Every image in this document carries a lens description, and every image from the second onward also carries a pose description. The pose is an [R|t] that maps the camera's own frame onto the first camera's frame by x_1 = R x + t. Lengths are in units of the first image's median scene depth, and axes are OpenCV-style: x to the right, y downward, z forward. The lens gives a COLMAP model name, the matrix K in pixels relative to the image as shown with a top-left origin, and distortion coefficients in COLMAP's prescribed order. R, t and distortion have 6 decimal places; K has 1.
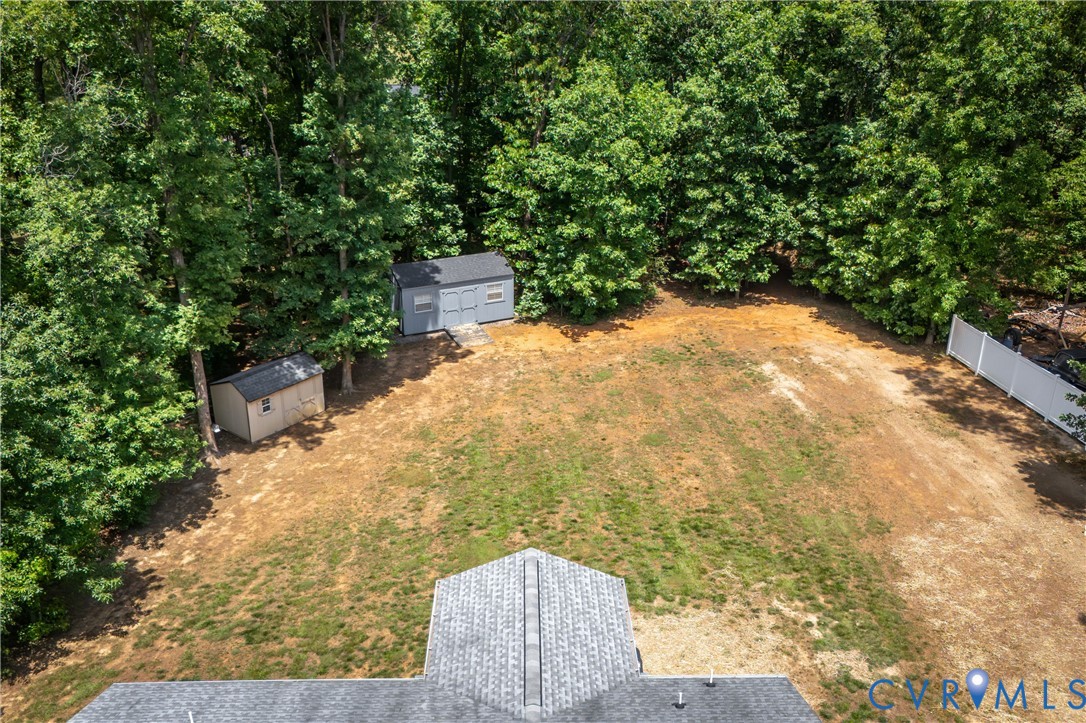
lens RADIAL K [[953.2, 0, 543.0], [0, 953.2, 361.5], [0, 0, 1]] dist [0.073325, -0.011479]
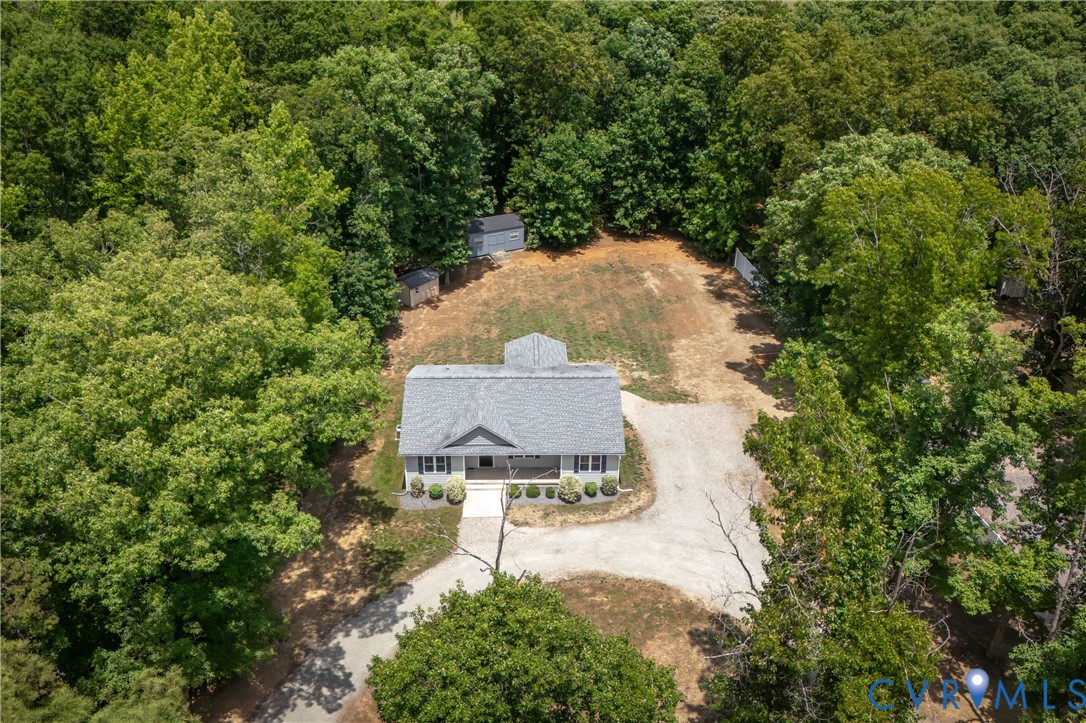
lens RADIAL K [[953.2, 0, 543.0], [0, 953.2, 361.5], [0, 0, 1]] dist [0.073325, -0.011479]
pose [[0.999973, 0.000625, 0.007340, -0.005495], [-0.001347, 0.995106, 0.098804, -0.008682], [-0.007242, -0.098811, 0.995080, -1.023605]]
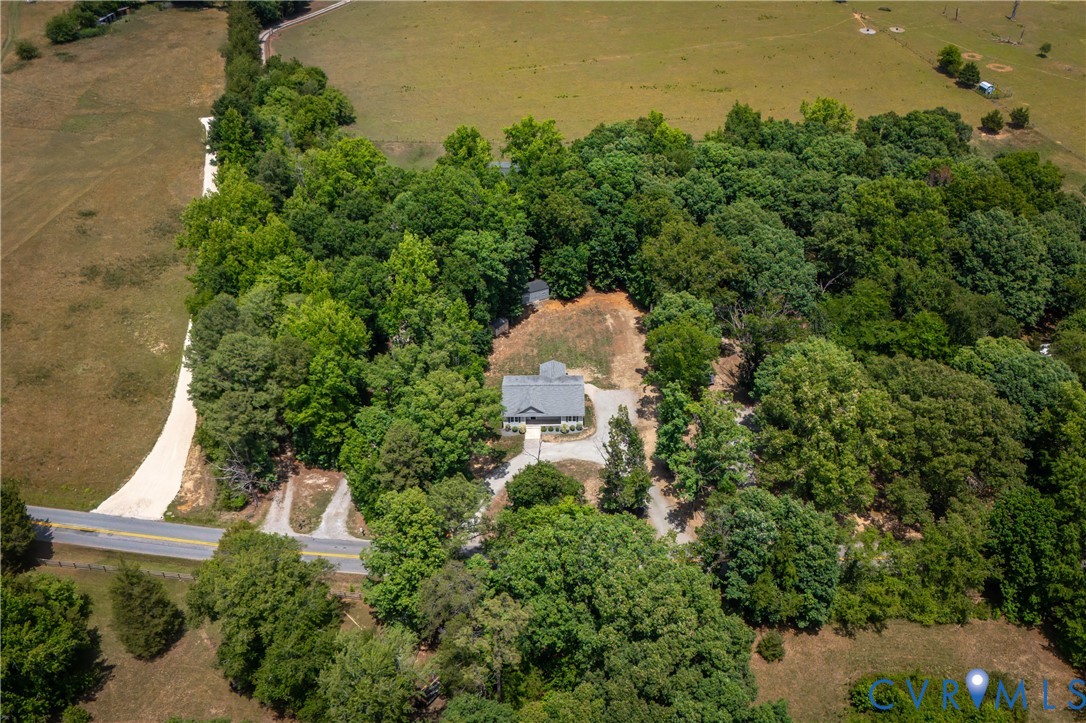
lens RADIAL K [[953.2, 0, 543.0], [0, 953.2, 361.5], [0, 0, 1]] dist [0.073325, -0.011479]
pose [[0.999488, -0.006682, -0.031291, 0.070950], [0.013445, 0.975132, 0.221218, -0.706993], [0.029035, -0.221525, 0.974722, -3.066133]]
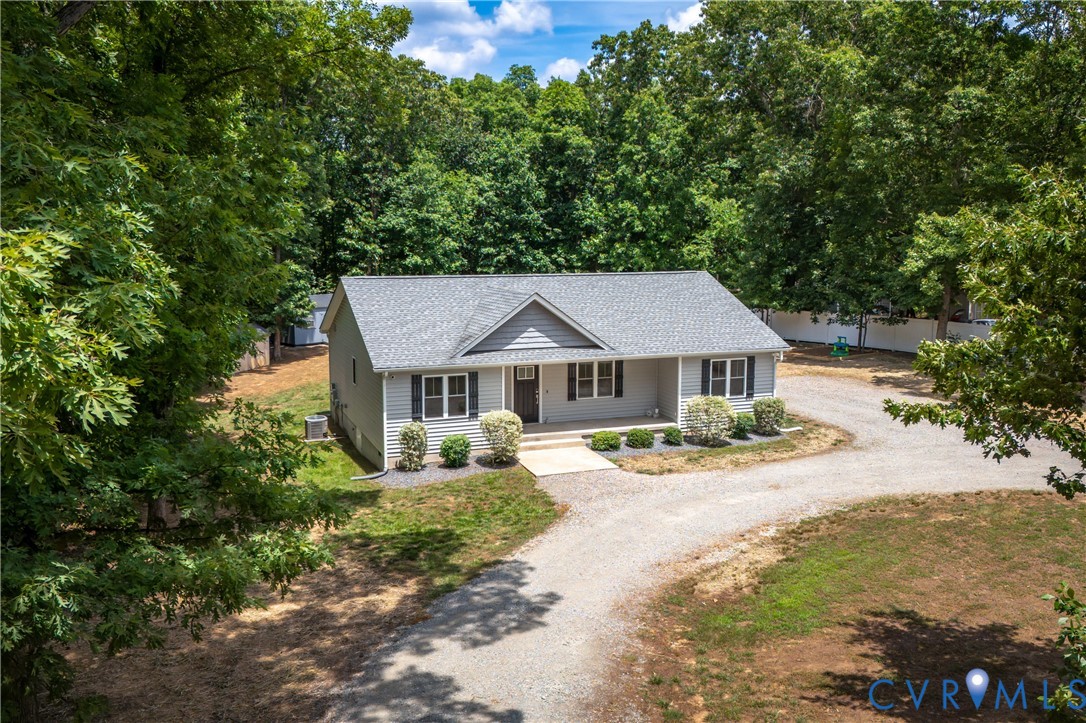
lens RADIAL K [[953.2, 0, 543.0], [0, 953.2, 361.5], [0, 0, 1]] dist [0.073325, -0.011479]
pose [[0.941102, -0.054975, 0.333622, -0.281780], [0.140253, 0.961275, -0.237232, 0.382853], [-0.307661, 0.270051, 0.912369, -0.354347]]
